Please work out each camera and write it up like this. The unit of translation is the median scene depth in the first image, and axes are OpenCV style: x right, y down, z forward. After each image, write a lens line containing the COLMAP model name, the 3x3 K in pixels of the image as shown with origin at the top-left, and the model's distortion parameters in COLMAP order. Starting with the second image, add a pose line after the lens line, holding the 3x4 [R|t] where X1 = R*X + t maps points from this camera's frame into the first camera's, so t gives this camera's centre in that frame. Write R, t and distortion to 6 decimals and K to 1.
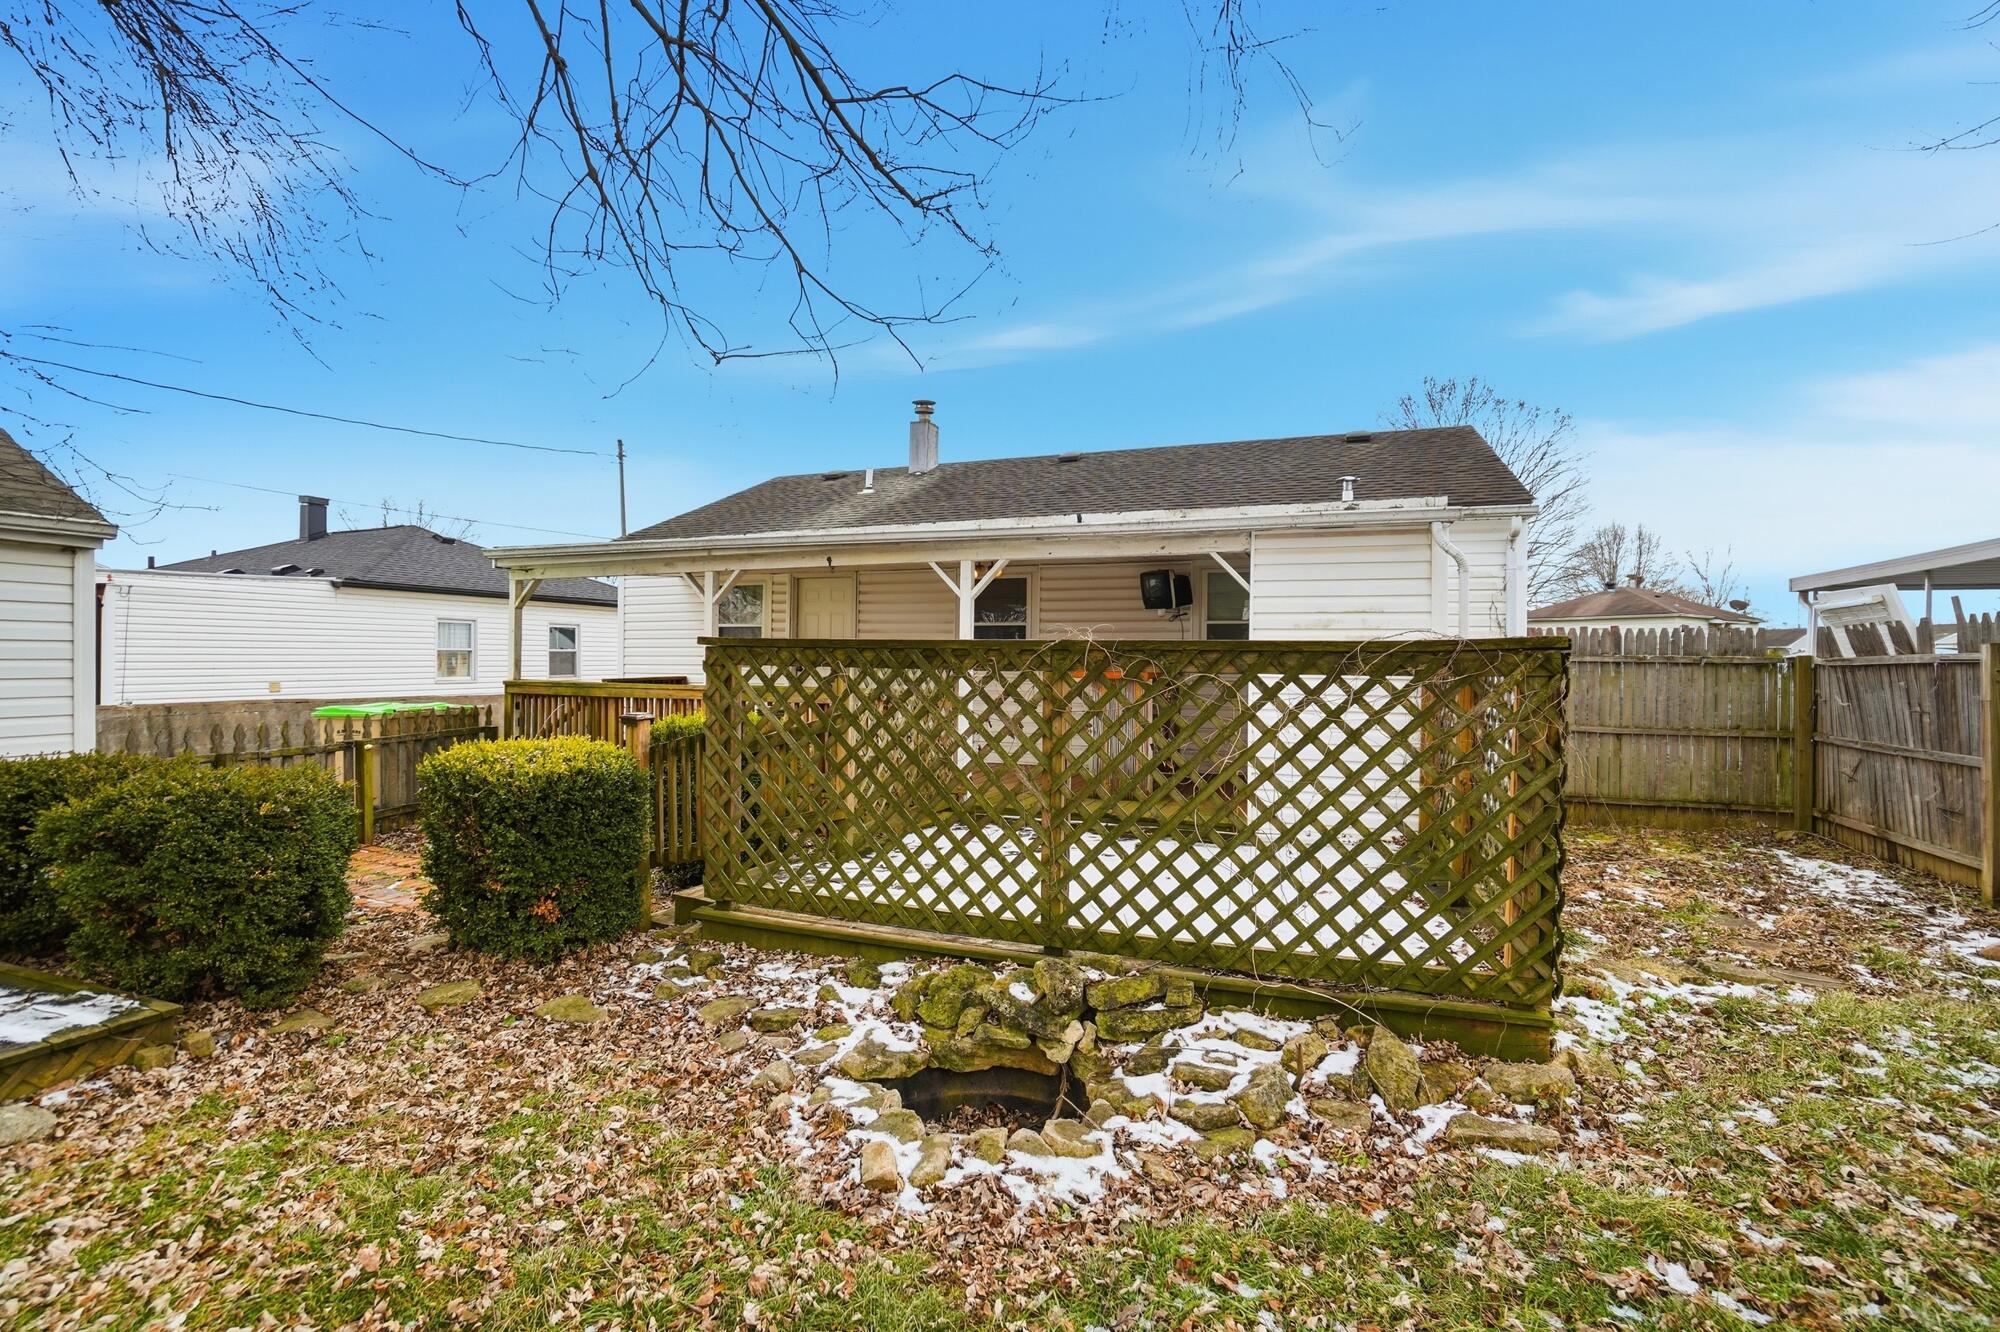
lens RADIAL K [[911.6, 0, 1007.5], [0, 911.6, 661.1], [0, 0, 1]] dist [-0.061607, 0.020036]
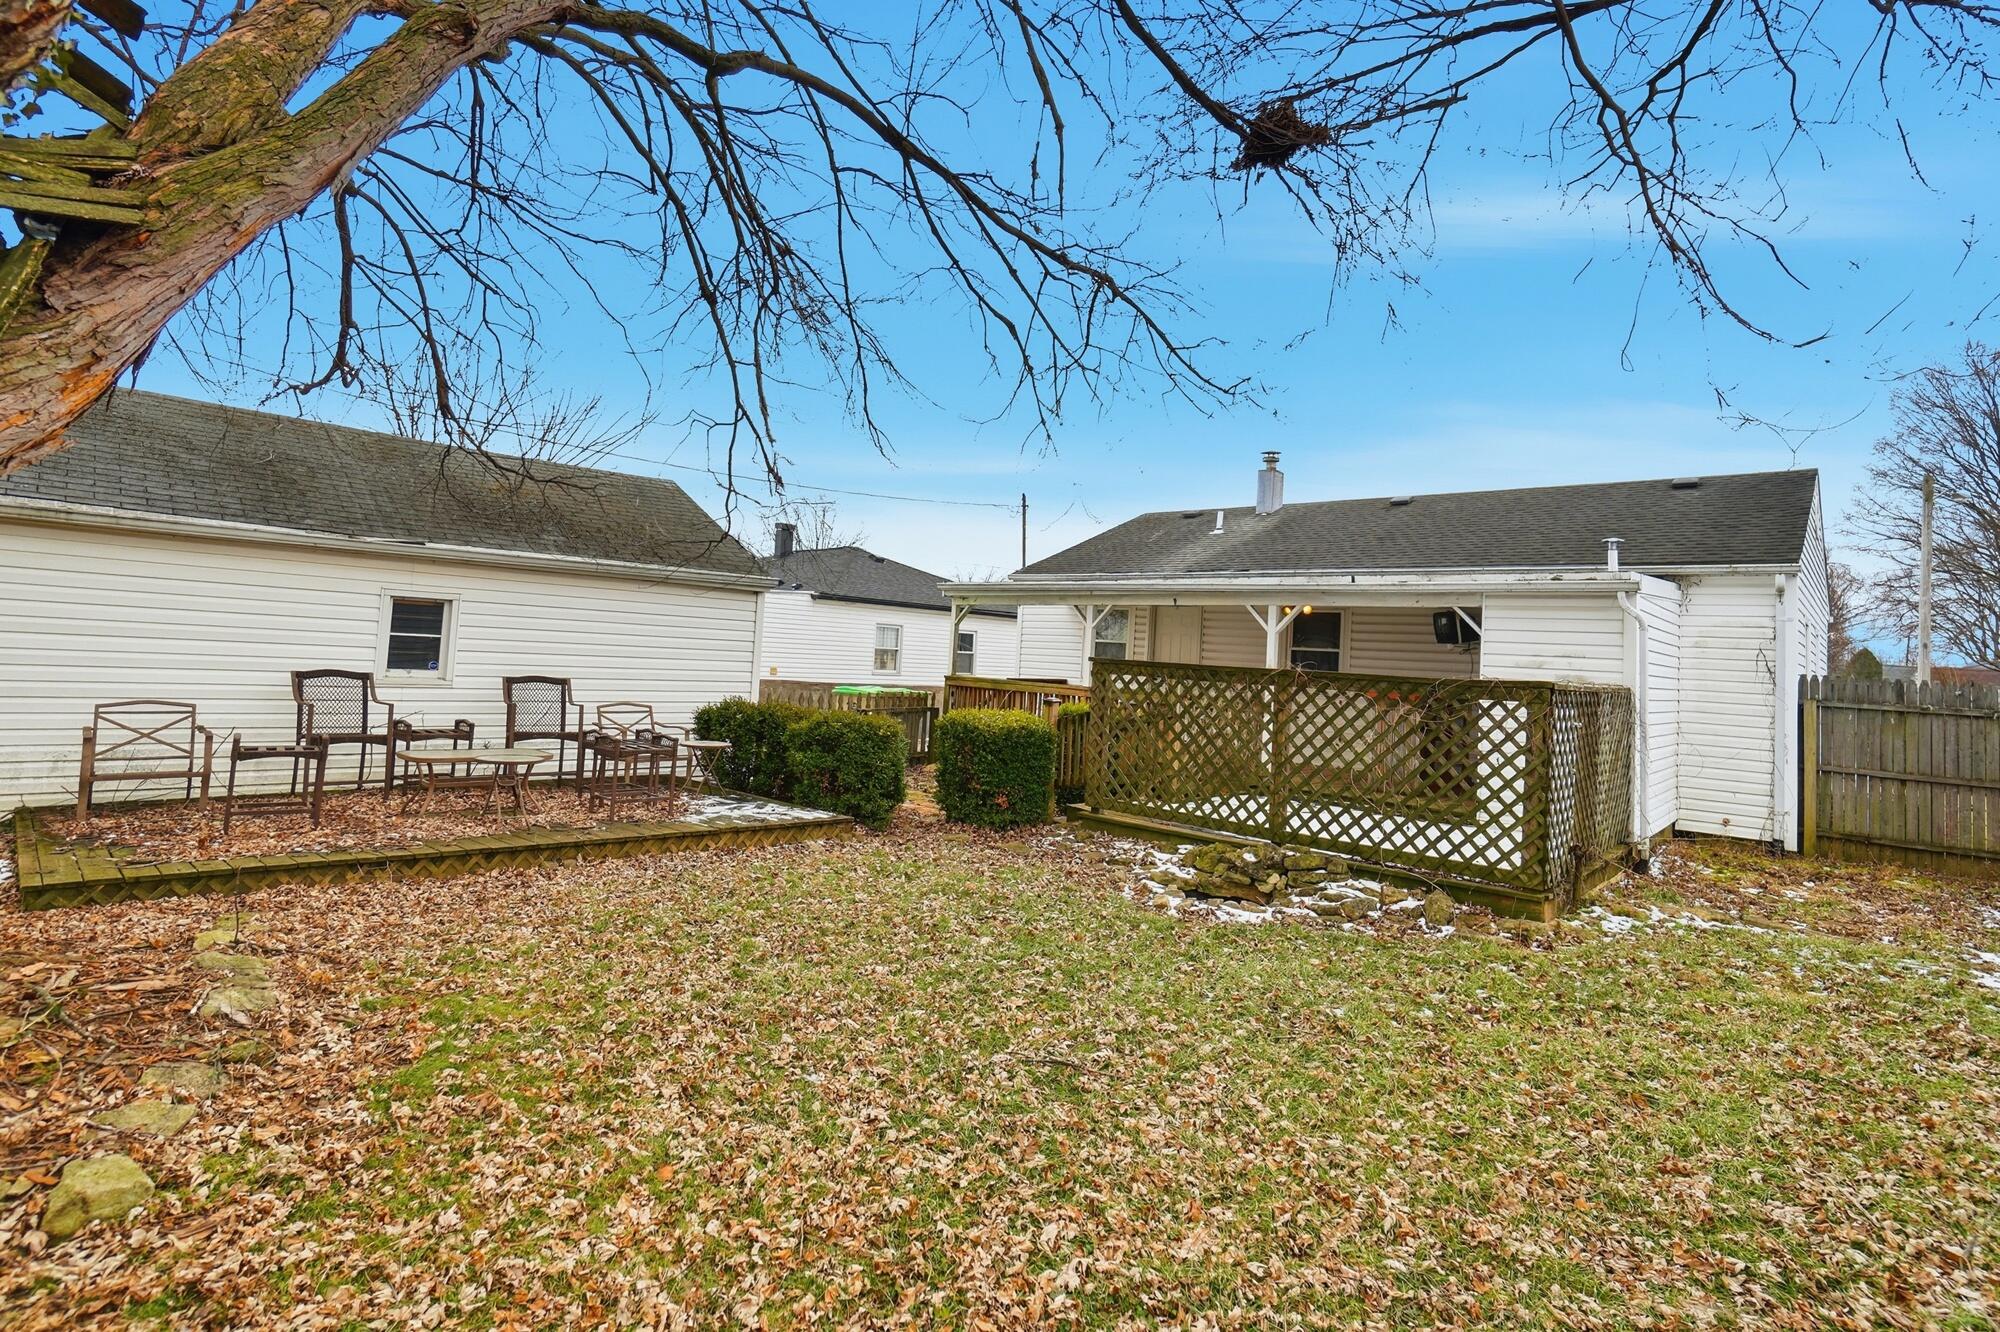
lens RADIAL K [[911.6, 0, 1007.5], [0, 911.6, 661.1], [0, 0, 1]] dist [-0.061607, 0.020036]
pose [[0.922925, 0.044948, -0.382347, 0.140929], [-0.049346, 0.998780, -0.001698, -0.005879], [0.381804, 0.020434, 0.924017, -0.519951]]
